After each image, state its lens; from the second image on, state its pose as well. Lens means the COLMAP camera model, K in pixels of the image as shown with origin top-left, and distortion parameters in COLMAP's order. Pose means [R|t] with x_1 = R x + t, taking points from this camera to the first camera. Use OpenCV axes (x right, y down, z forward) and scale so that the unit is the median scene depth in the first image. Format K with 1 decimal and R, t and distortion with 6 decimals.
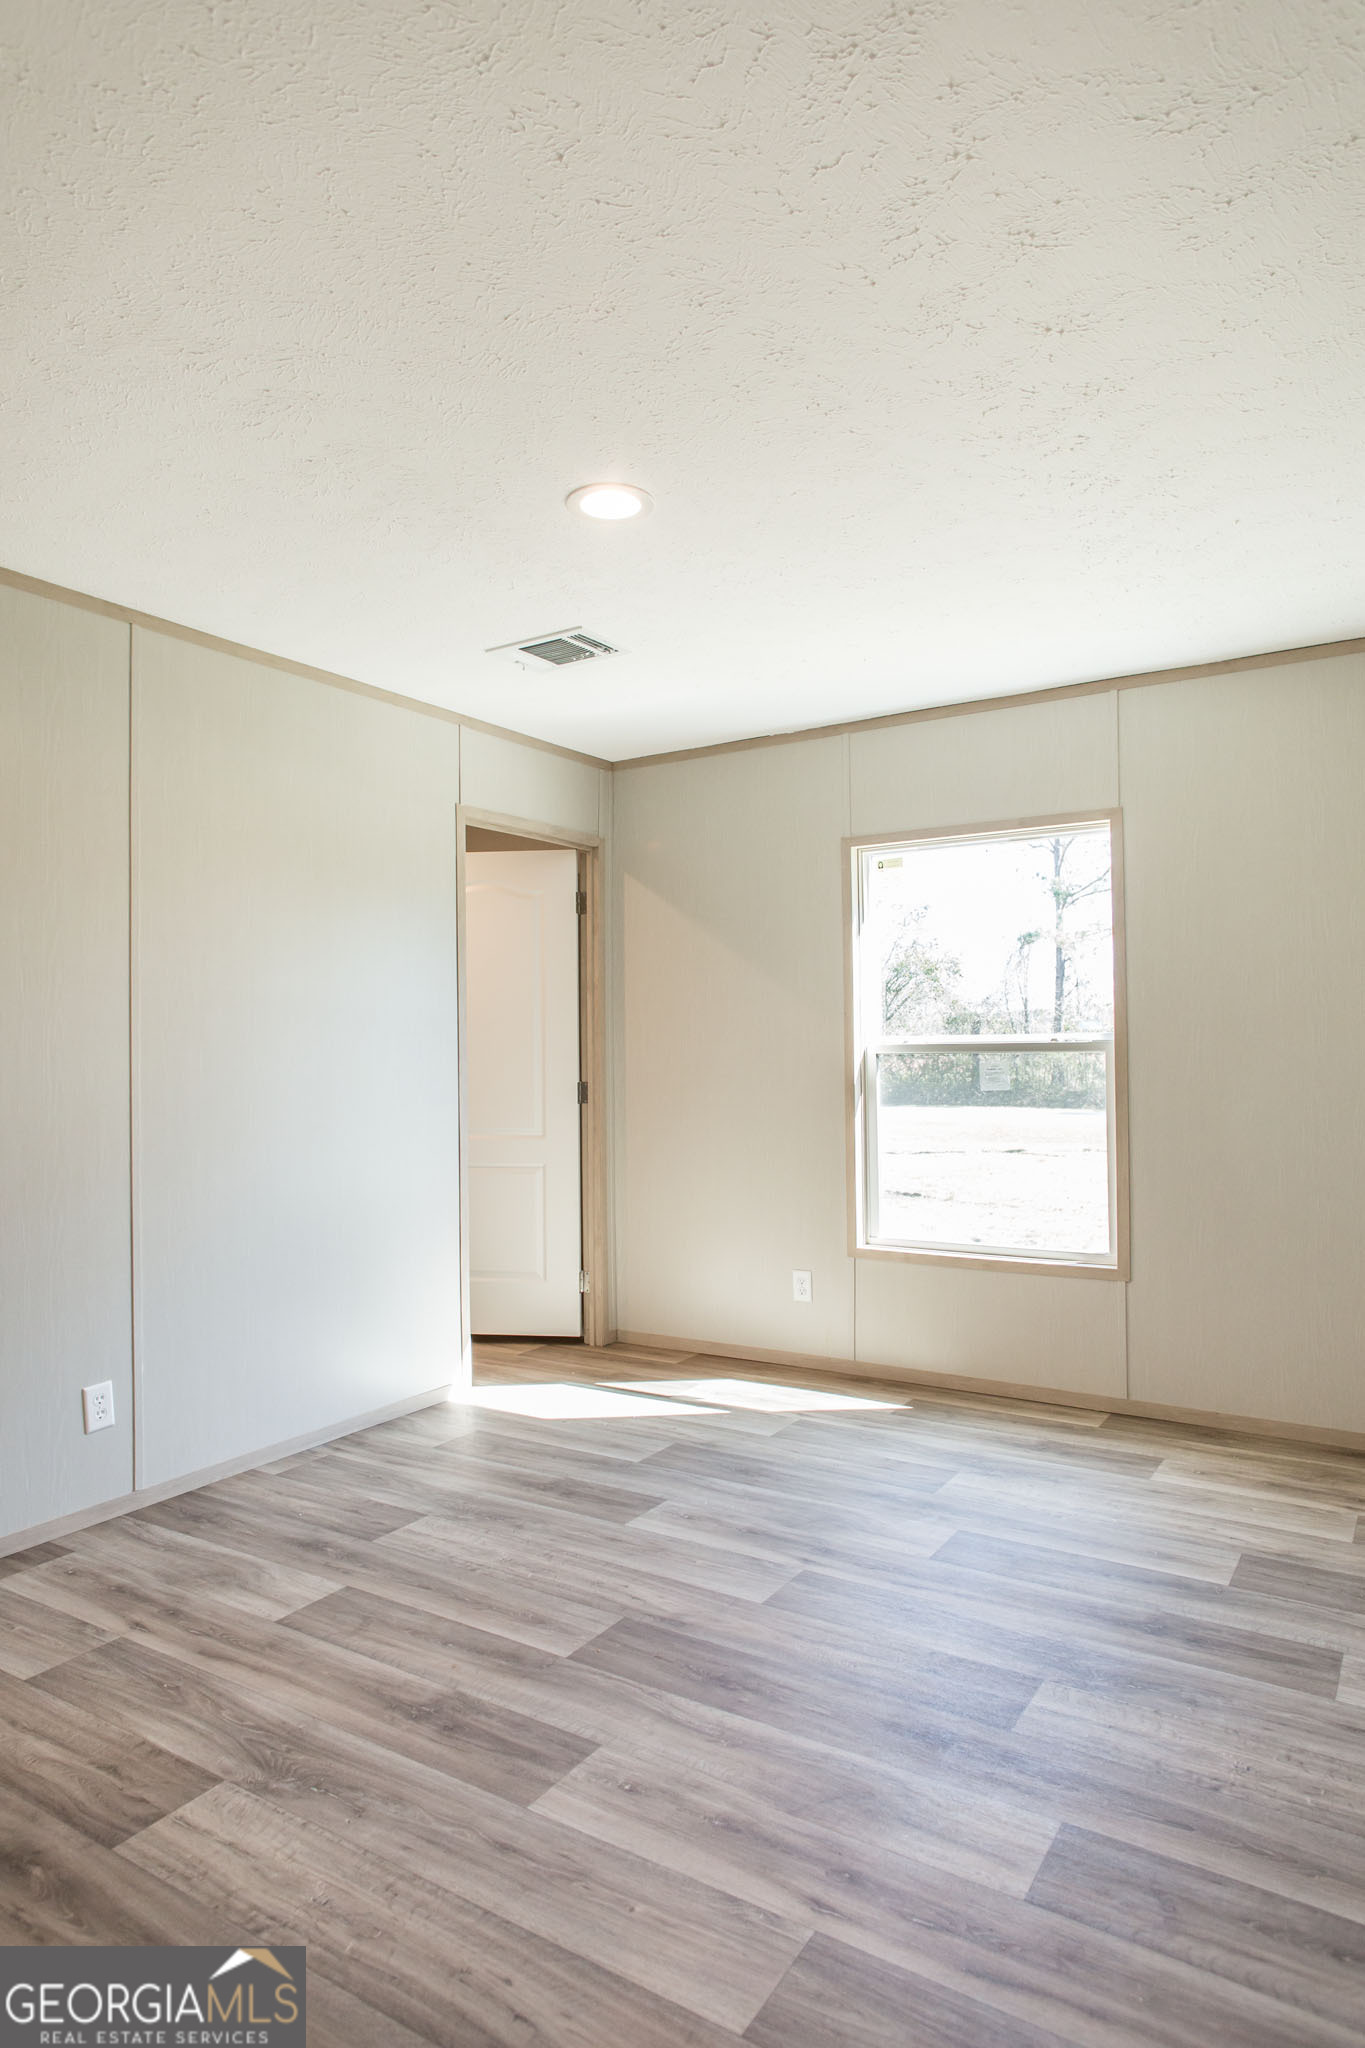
lens RADIAL K [[1214.3, 0, 675.5], [0, 1214.3, 1032.9], [0, 0, 1]] dist [-0.002602, 0.009447]
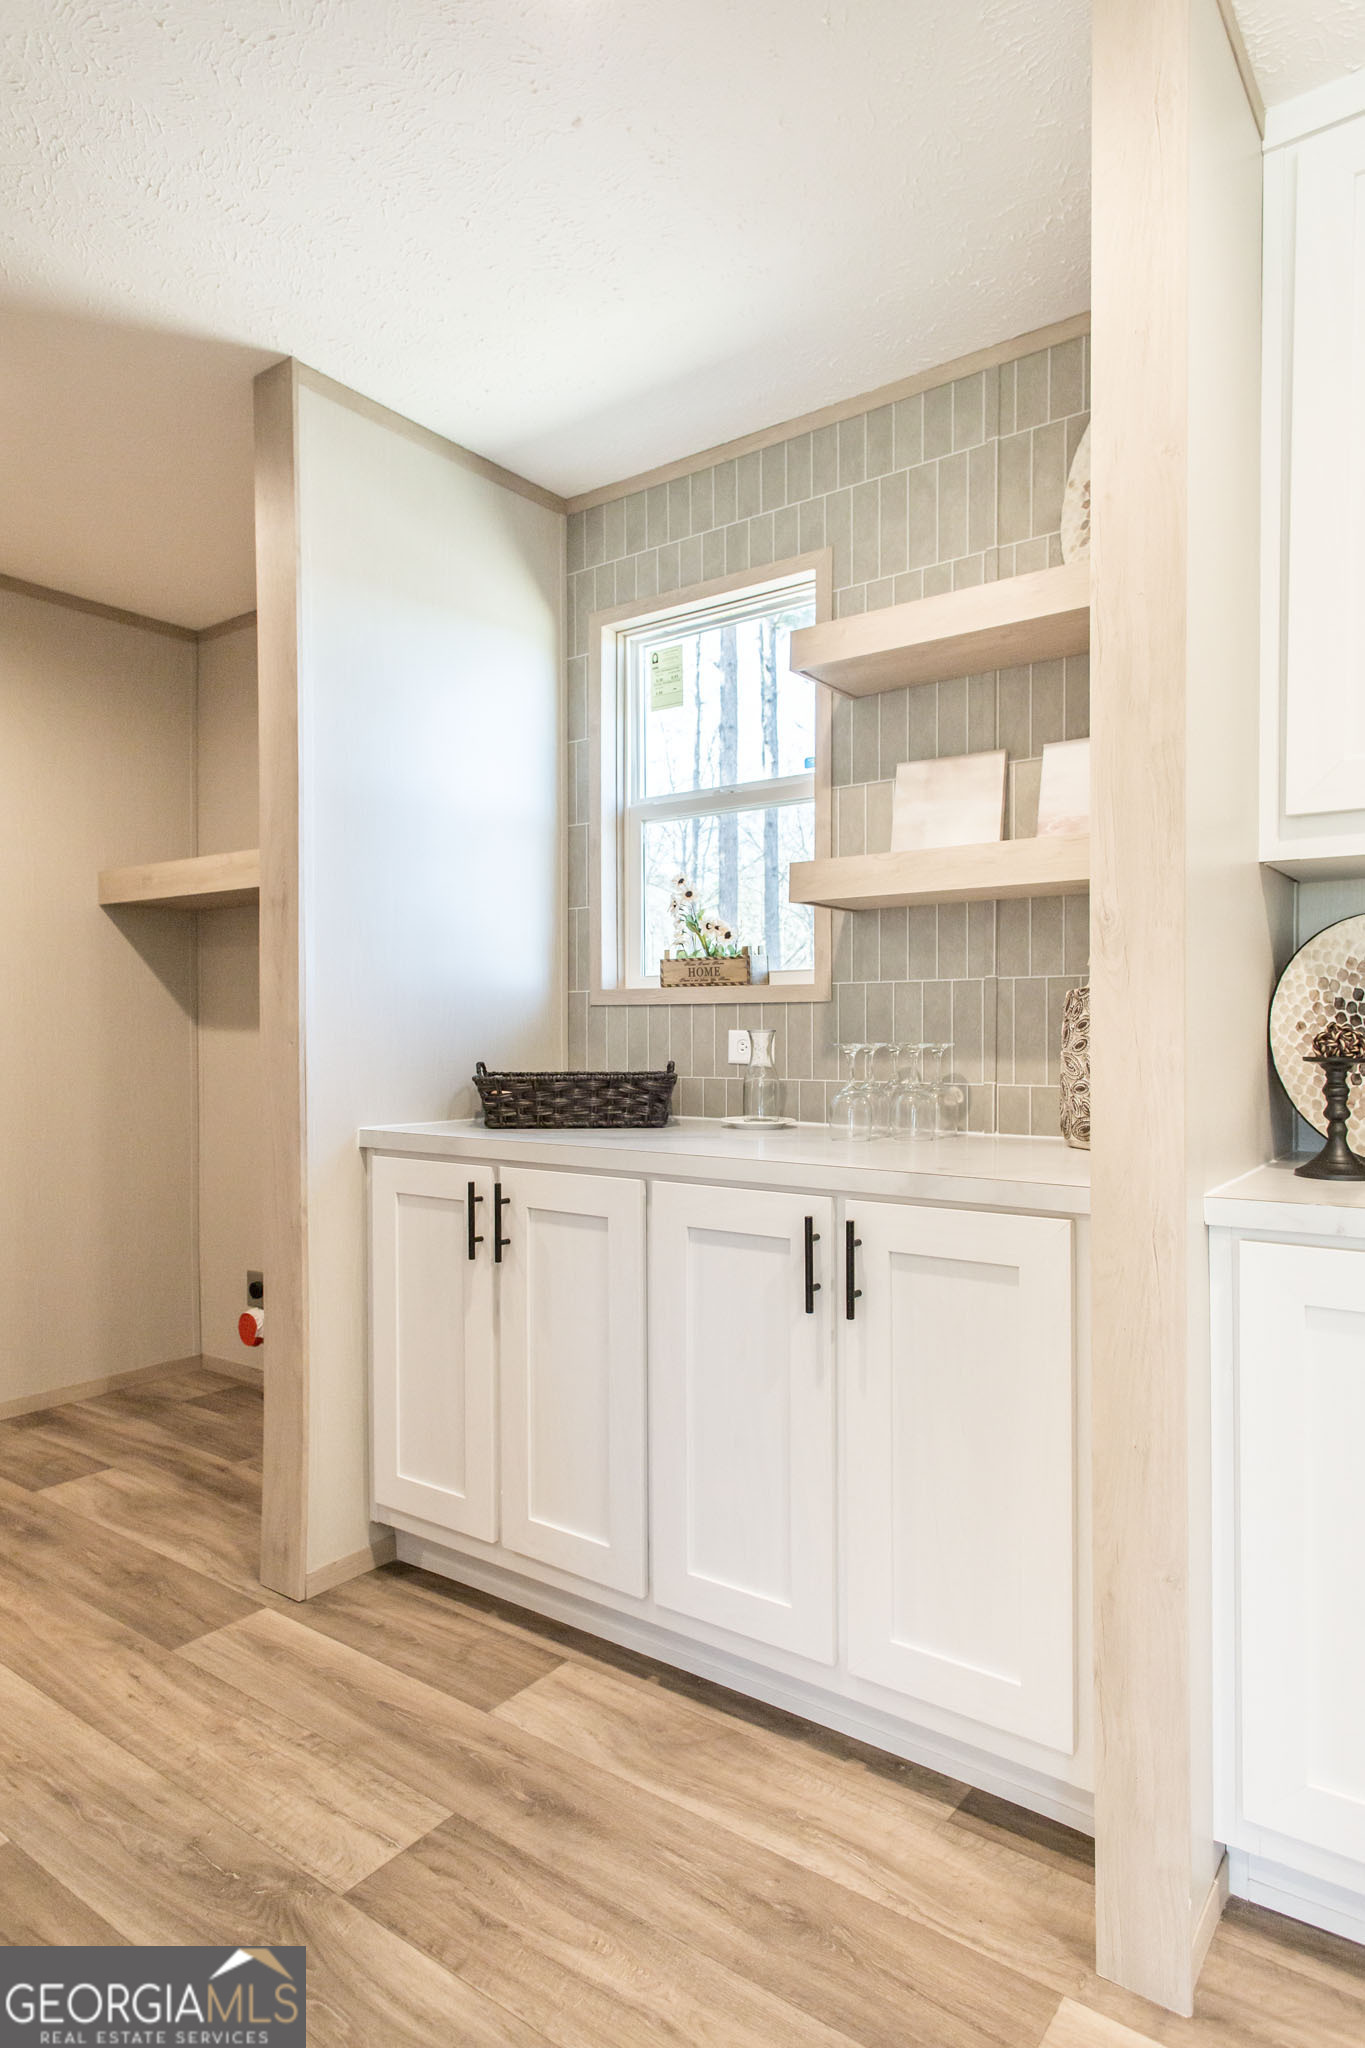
lens RADIAL K [[1214.3, 0, 685.1], [0, 1214.3, 1029.1], [0, 0, 1]] dist [-0.002602, 0.009447]
pose [[-0.997537, 0.010357, 0.069373, -0.946242], [0.009525, 0.999879, -0.012318, 0.080698], [-0.069492, -0.011627, -0.997515, 2.574913]]
